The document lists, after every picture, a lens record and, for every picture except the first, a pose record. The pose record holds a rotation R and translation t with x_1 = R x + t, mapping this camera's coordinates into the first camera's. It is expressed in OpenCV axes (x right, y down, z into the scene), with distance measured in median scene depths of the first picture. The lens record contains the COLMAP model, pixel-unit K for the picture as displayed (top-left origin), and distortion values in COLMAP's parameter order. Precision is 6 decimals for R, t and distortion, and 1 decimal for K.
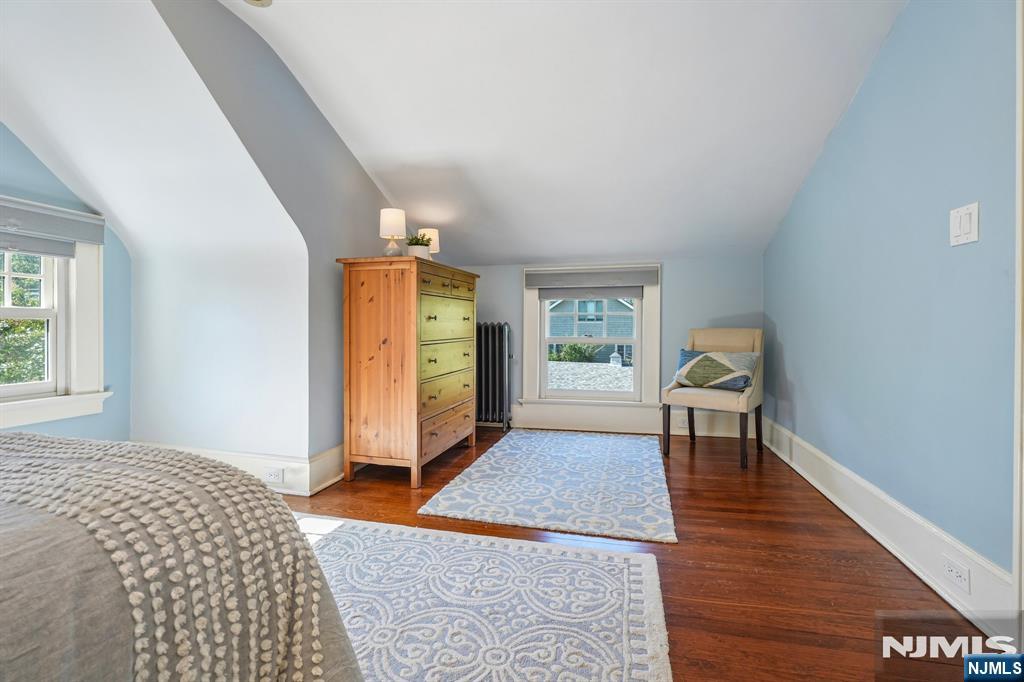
lens RADIAL K [[466.1, 0, 508.4], [0, 466.1, 323.5], [0, 0, 1]] dist [-0.003655, 0.002430]
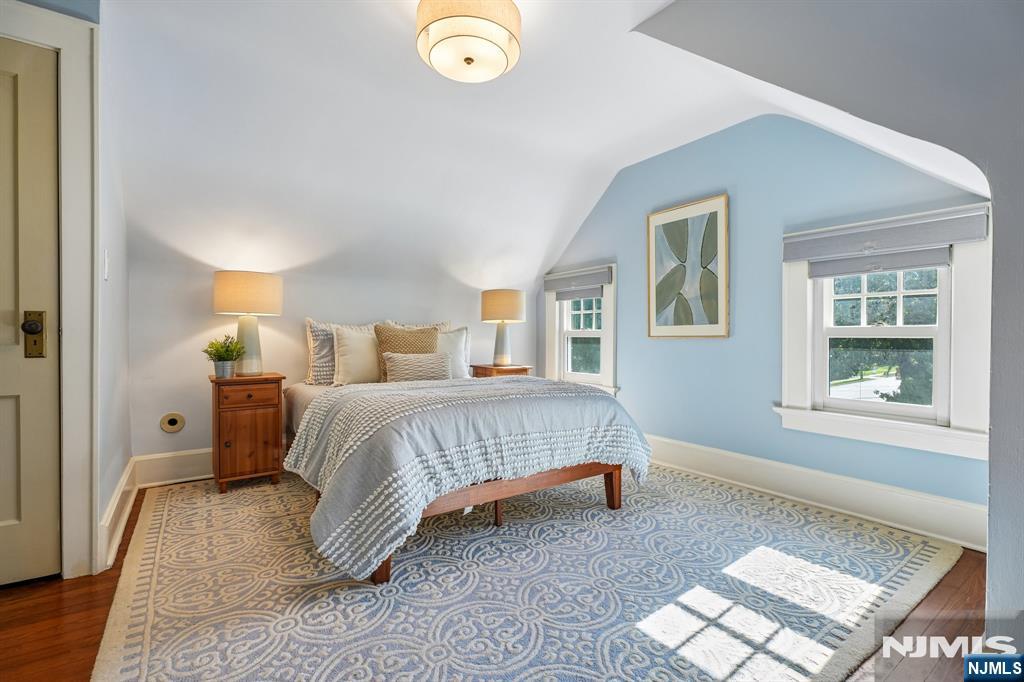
lens RADIAL K [[466.1, 0, 511.3], [0, 466.1, 338.2], [0, 0, 1]] dist [-0.003655, 0.002430]
pose [[-0.651823, -0.004720, -0.758356, 0.212280], [-0.006708, 0.999977, -0.000459, -0.002940], [0.758341, 0.004788, -0.651840, 0.945150]]
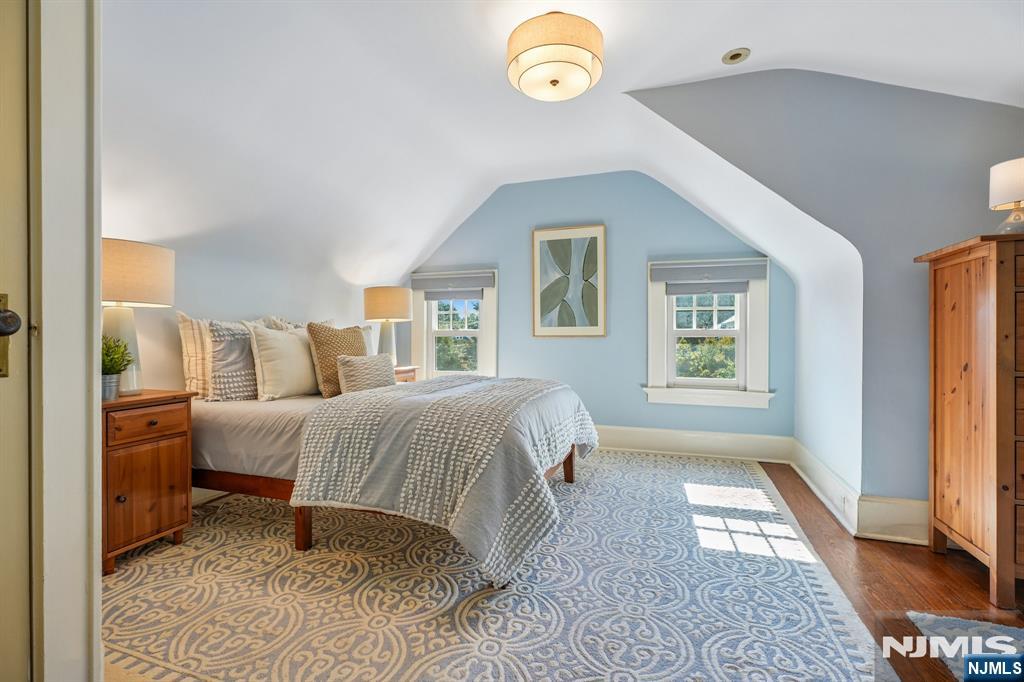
lens RADIAL K [[466.1, 0, 522.2], [0, 466.1, 339.8], [0, 0, 1]] dist [-0.003655, 0.002430]
pose [[-0.071020, 0.002537, -0.997472, 0.488684], [-0.001892, 0.999995, 0.002679, -0.002544], [0.997473, 0.002077, -0.071015, 0.431688]]
